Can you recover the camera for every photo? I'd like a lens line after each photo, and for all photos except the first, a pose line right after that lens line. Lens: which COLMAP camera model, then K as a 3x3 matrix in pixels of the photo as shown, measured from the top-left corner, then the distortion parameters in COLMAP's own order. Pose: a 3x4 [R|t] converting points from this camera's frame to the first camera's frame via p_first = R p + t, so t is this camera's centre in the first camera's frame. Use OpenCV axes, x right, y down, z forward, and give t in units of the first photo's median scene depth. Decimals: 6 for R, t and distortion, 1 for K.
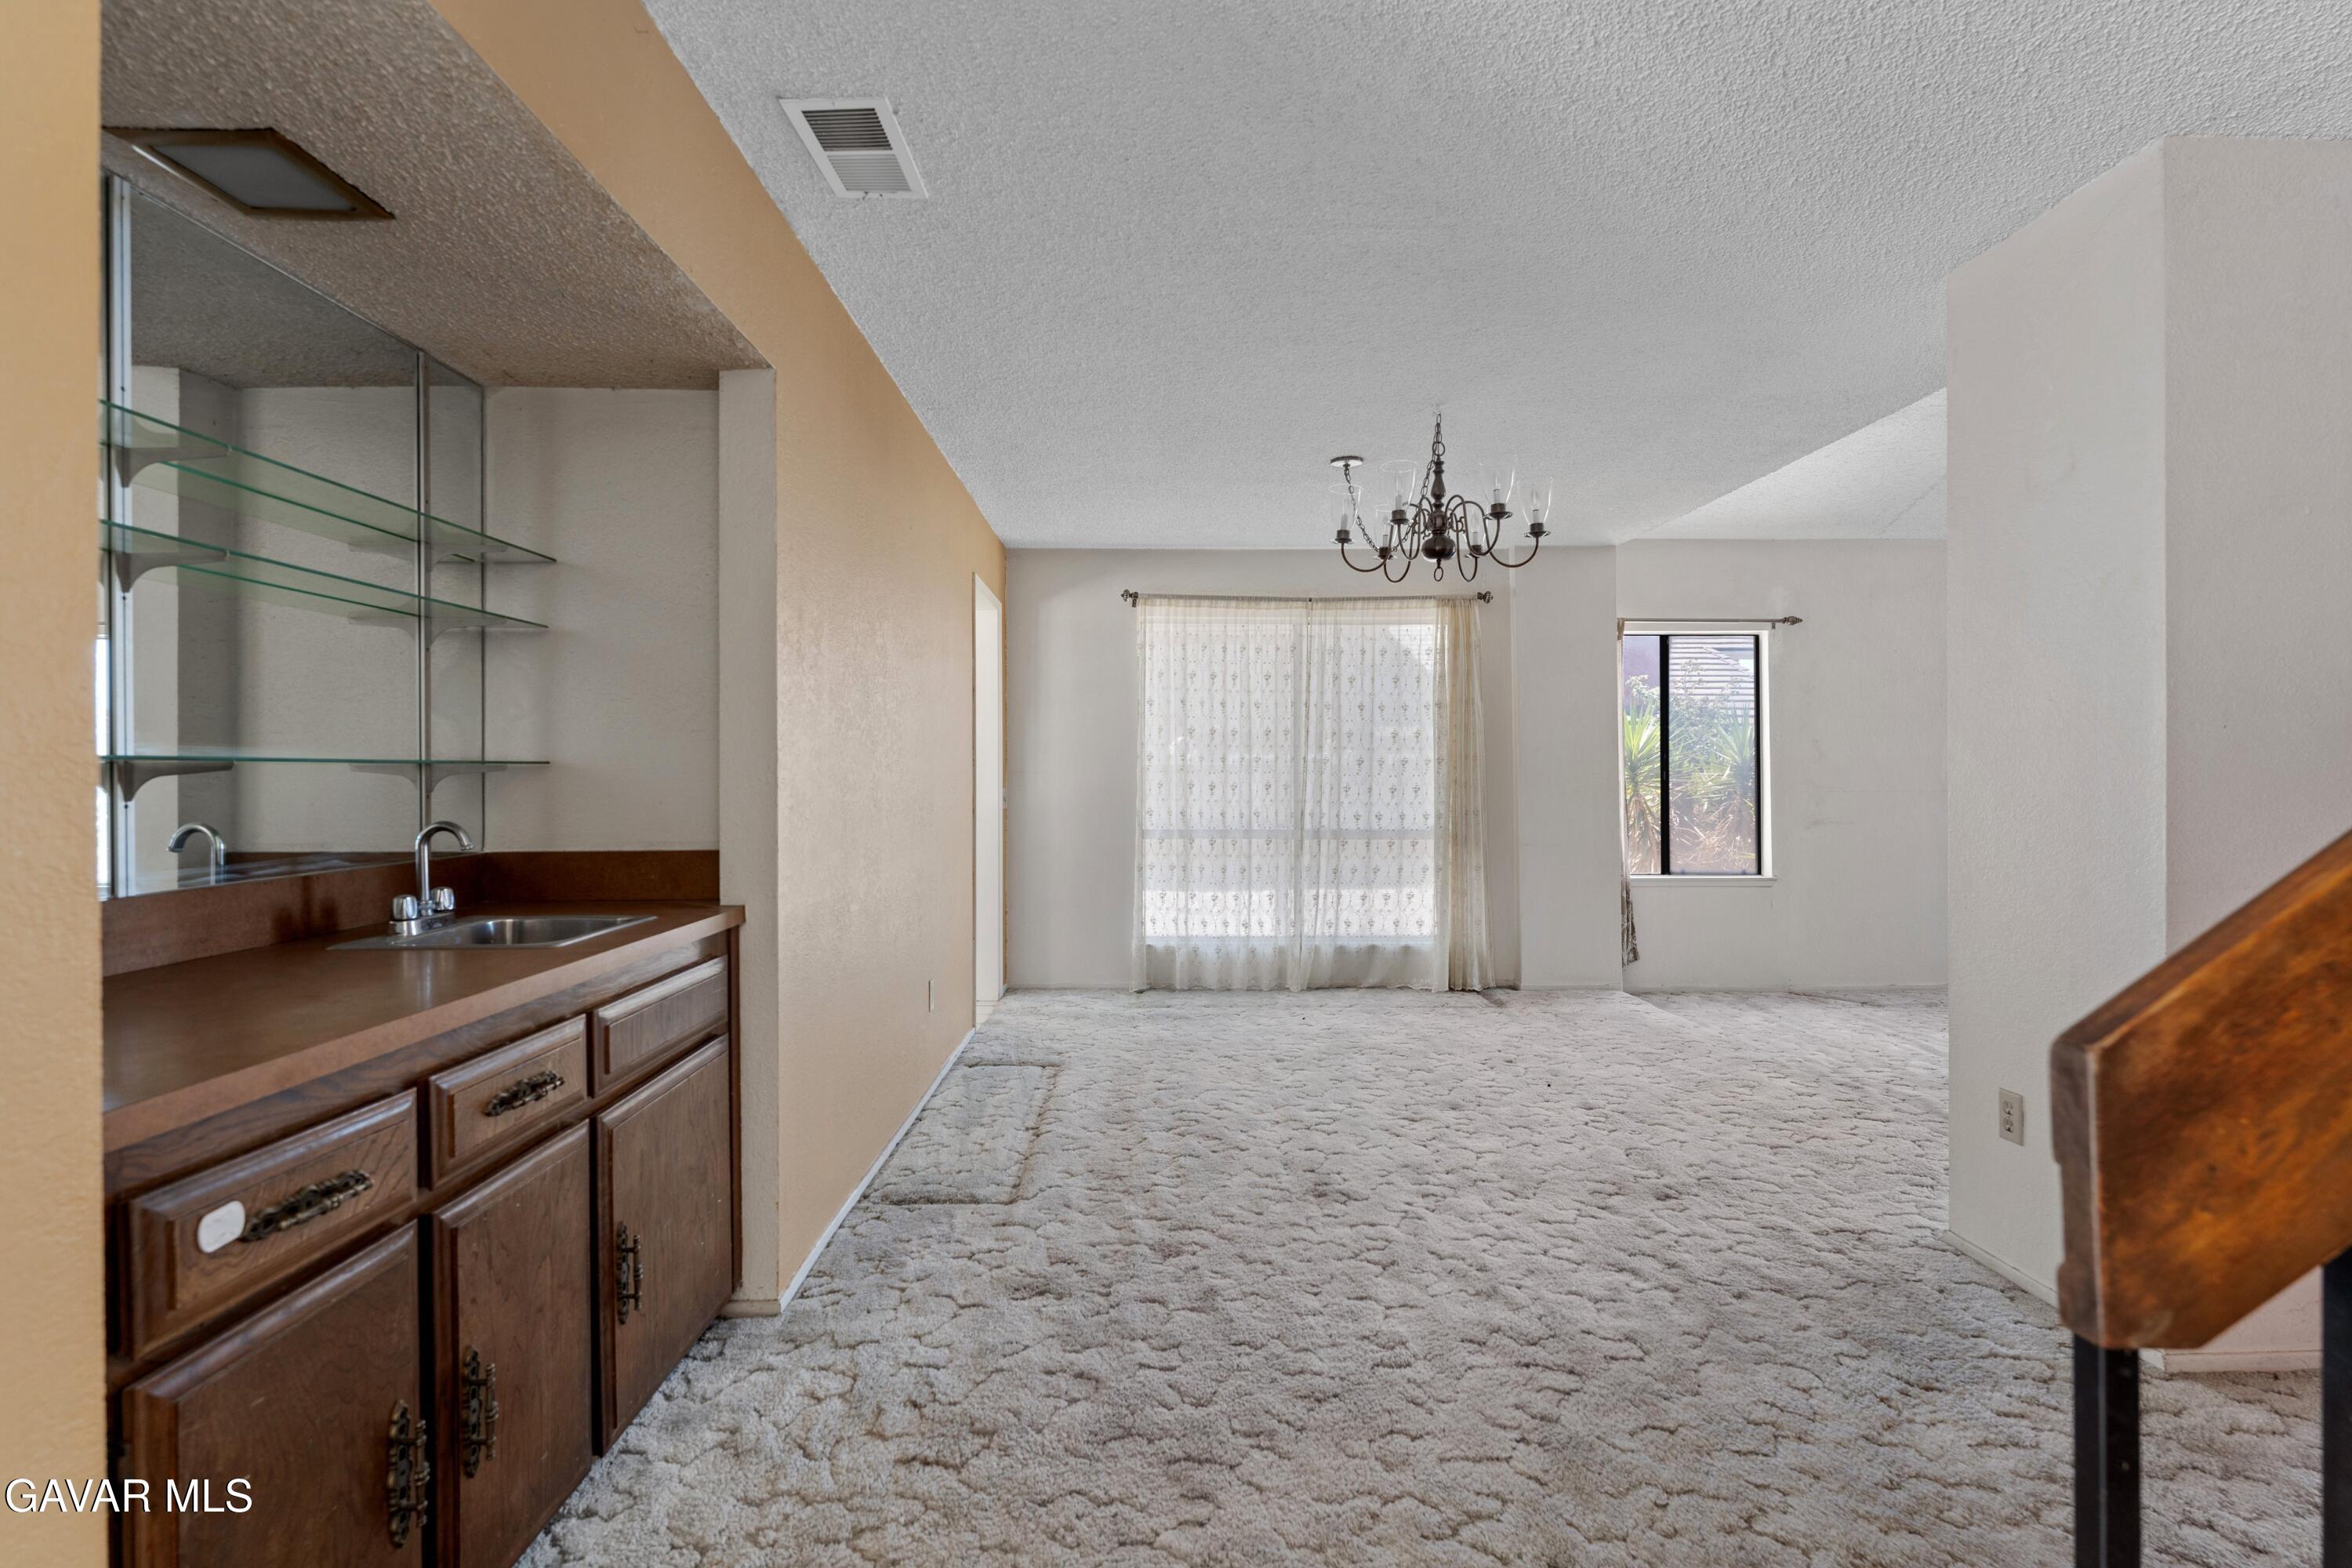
lens RADIAL K [[1008.7, 0, 1176.2], [0, 1008.7, 770.0], [0, 0, 1]] dist [0.000394, 0.000163]
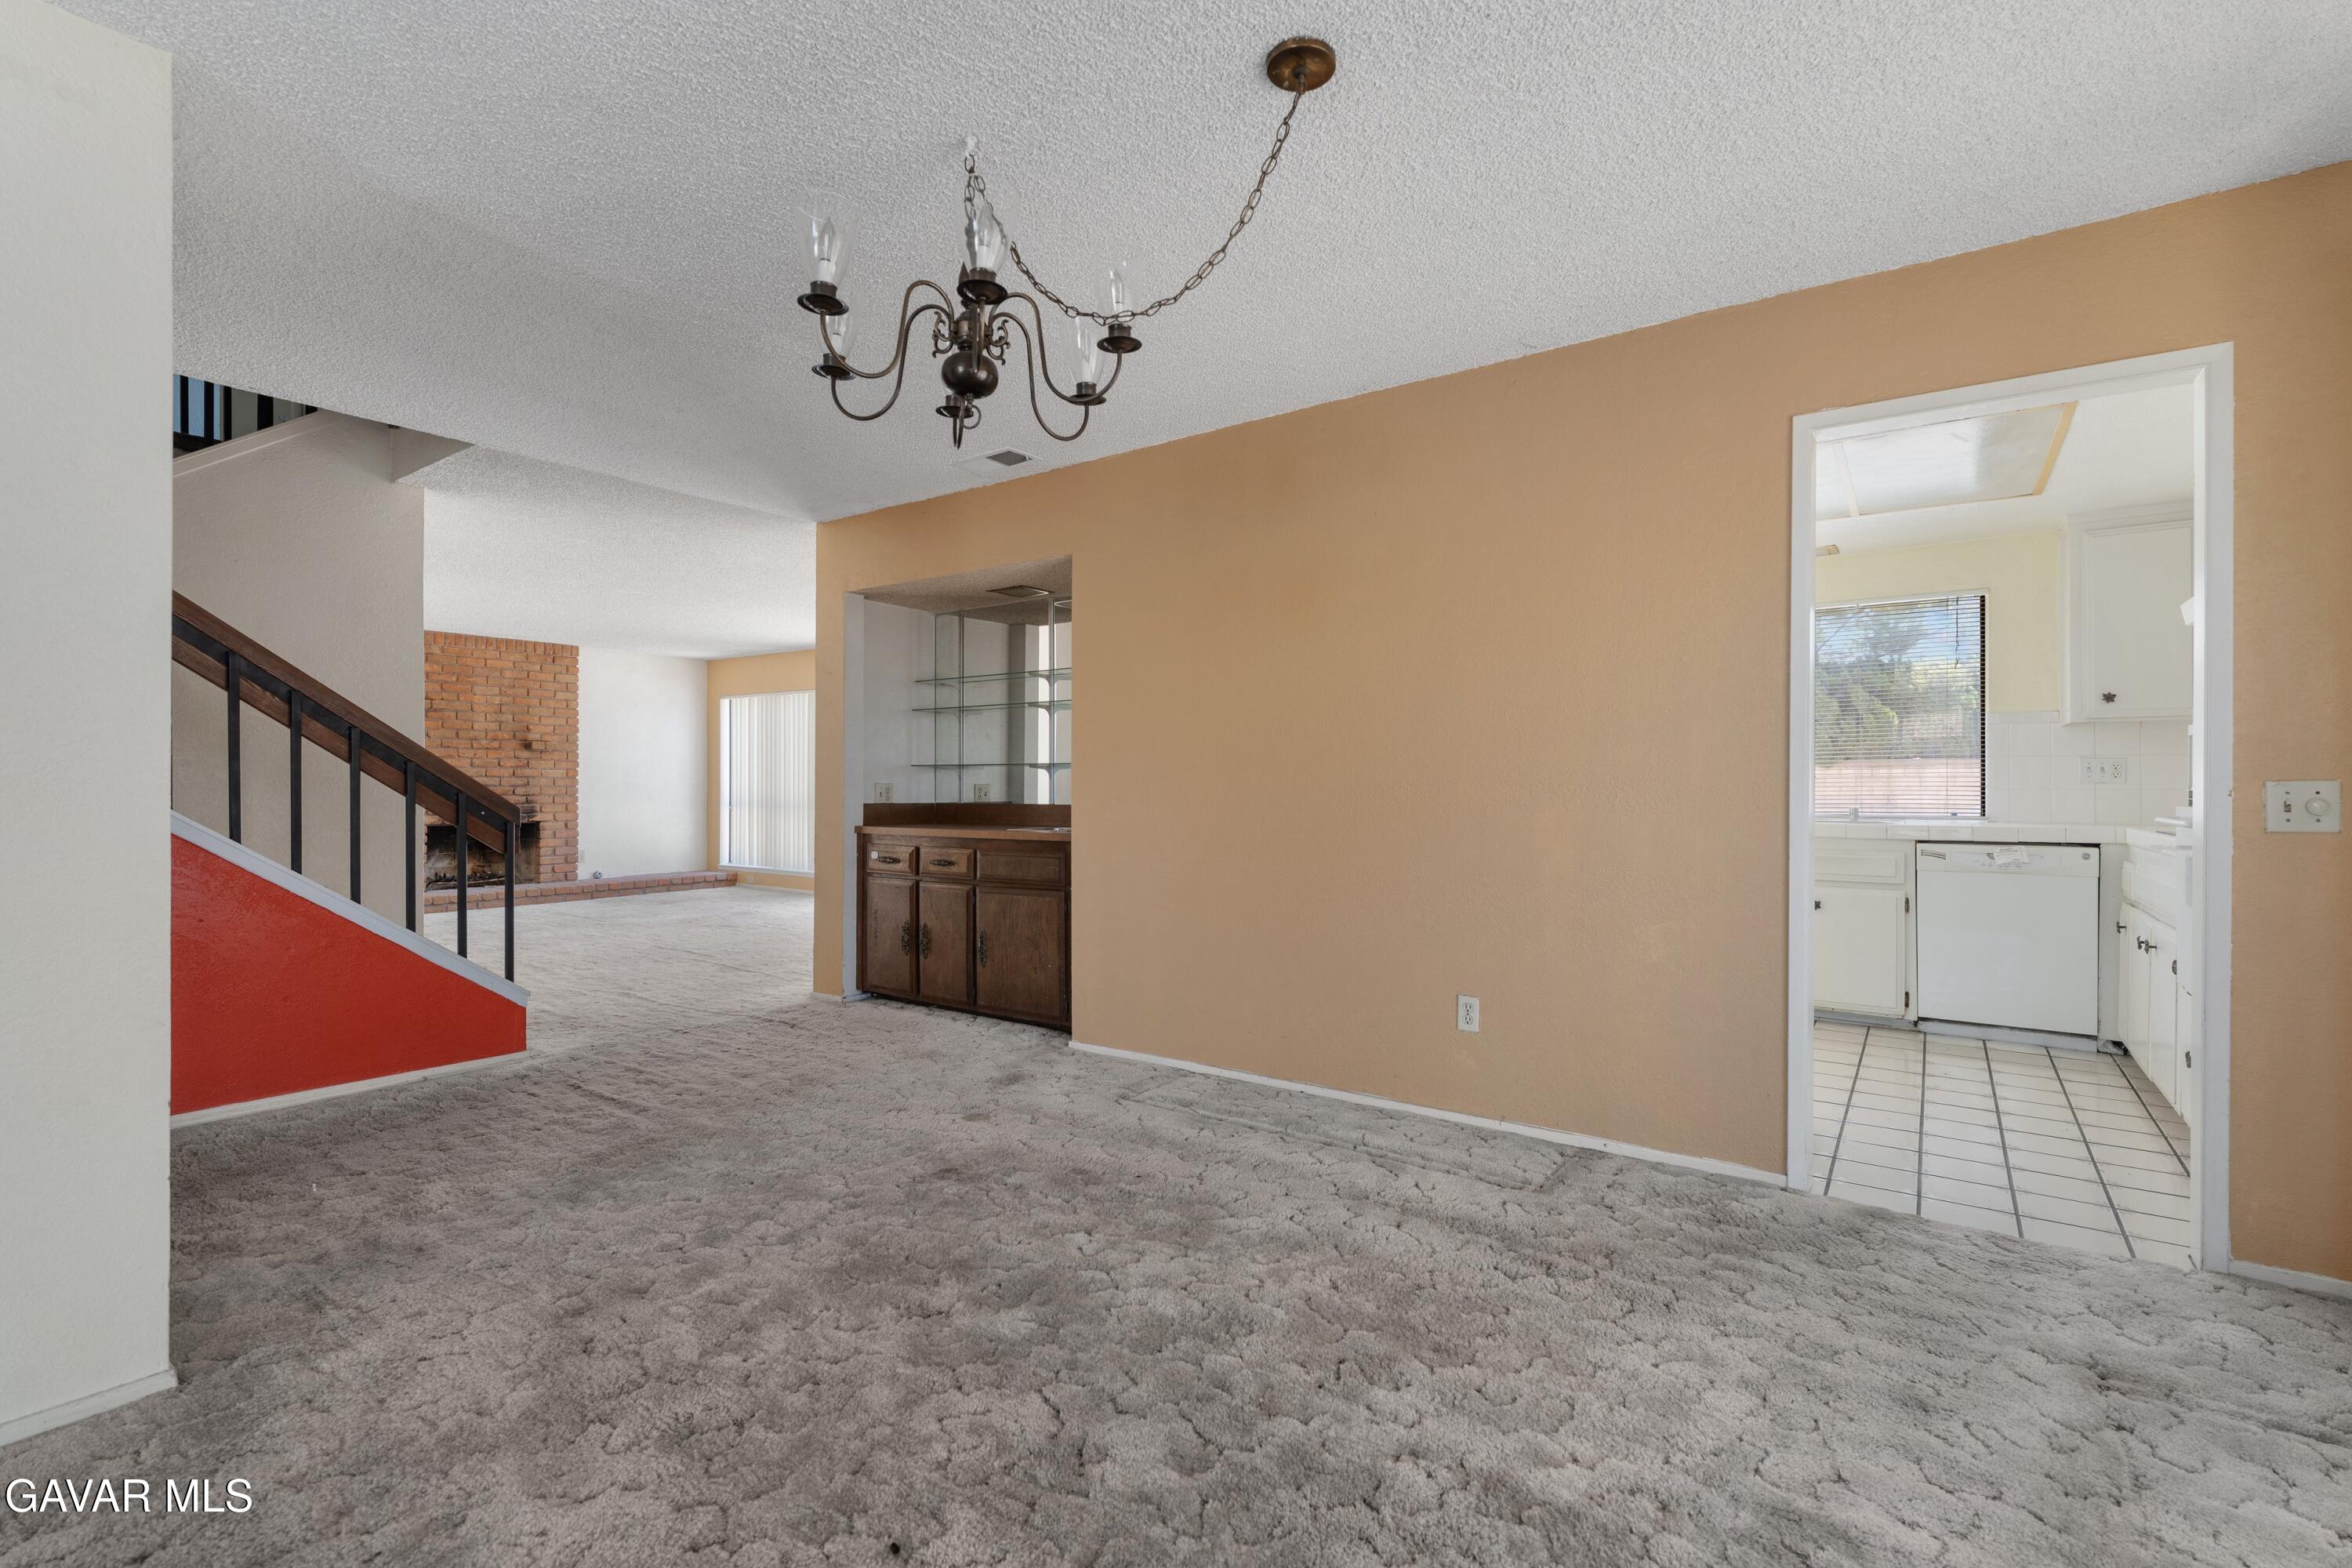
lens RADIAL K [[1103.1, 0, 1176.0], [0, 1103.1, 784.0], [0, 0, 1]] dist [0.000547, 0.000117]
pose [[-0.584067, -0.002307, -0.811702, 0.429476], [-0.003338, 0.999994, -0.000440, 0.021897], [0.811699, 0.002452, -0.584071, 0.919739]]
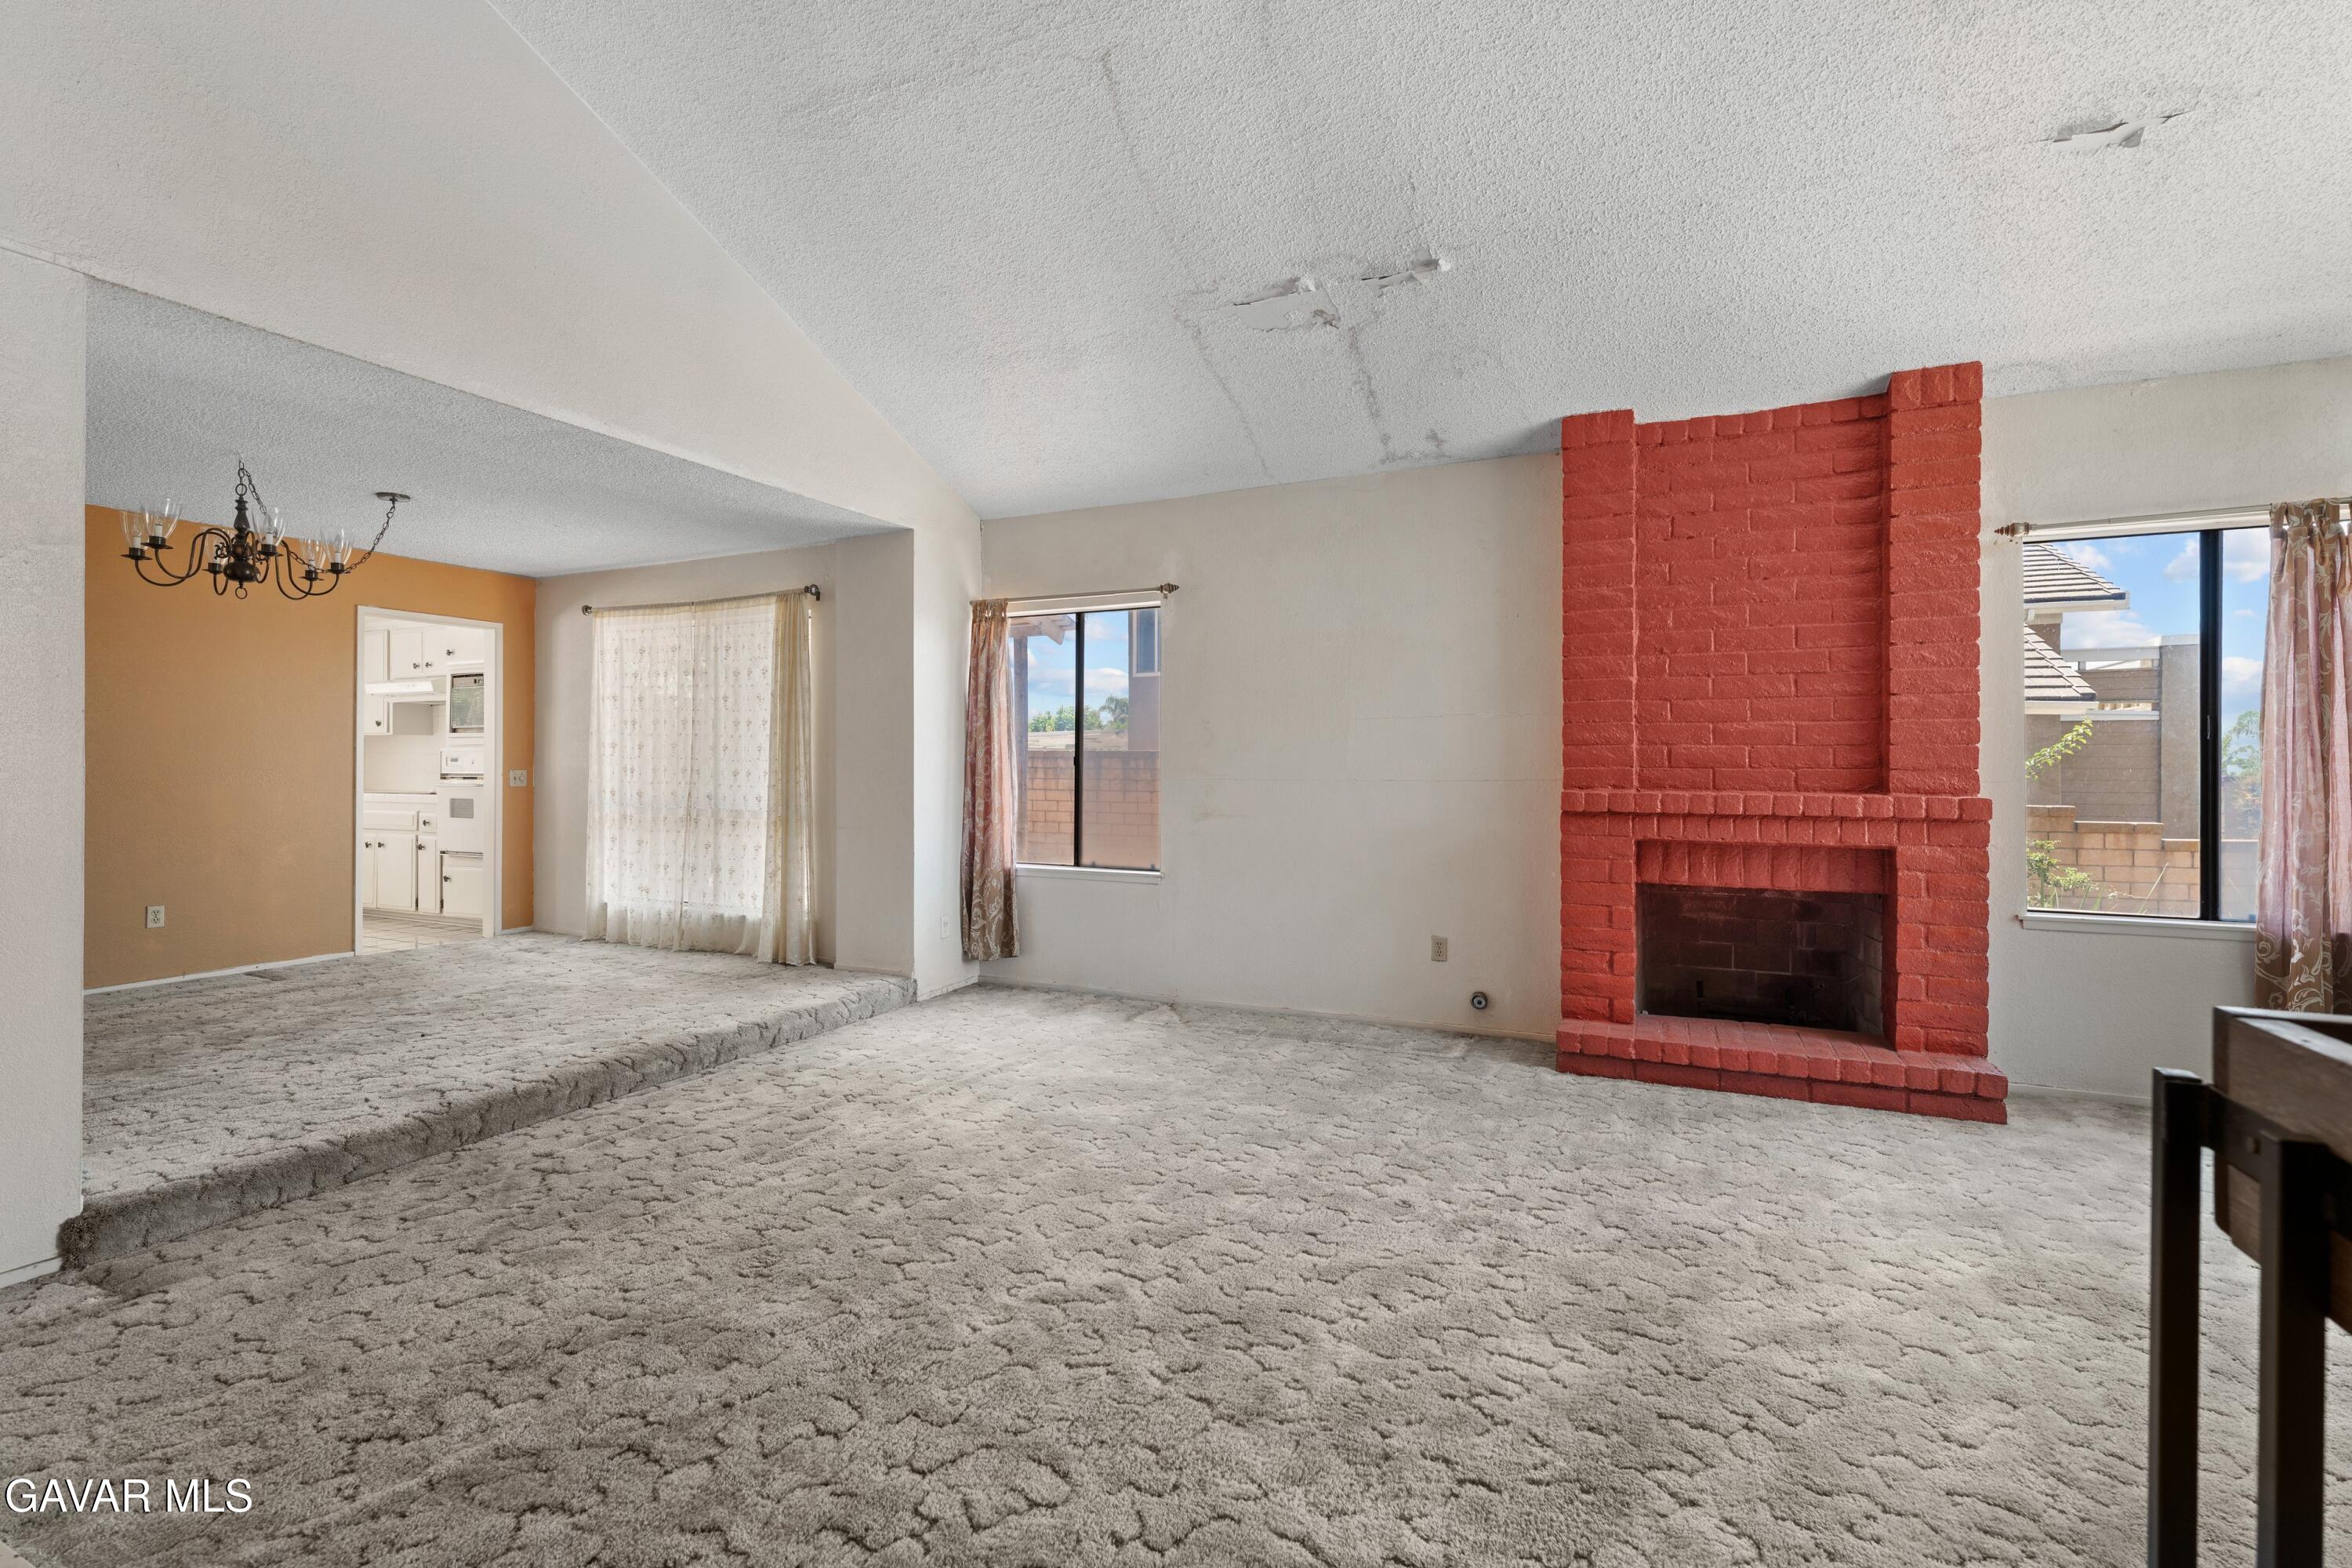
lens RADIAL K [[1008.7, 0, 1176.2], [0, 1008.7, 770.0], [0, 0, 1]] dist [0.000394, 0.000163]
pose [[0.912641, 0.004652, -0.408736, 1.081583], [-0.001953, 0.999973, 0.007021, 0.008071], [0.408758, -0.005610, 0.912626, 0.199612]]
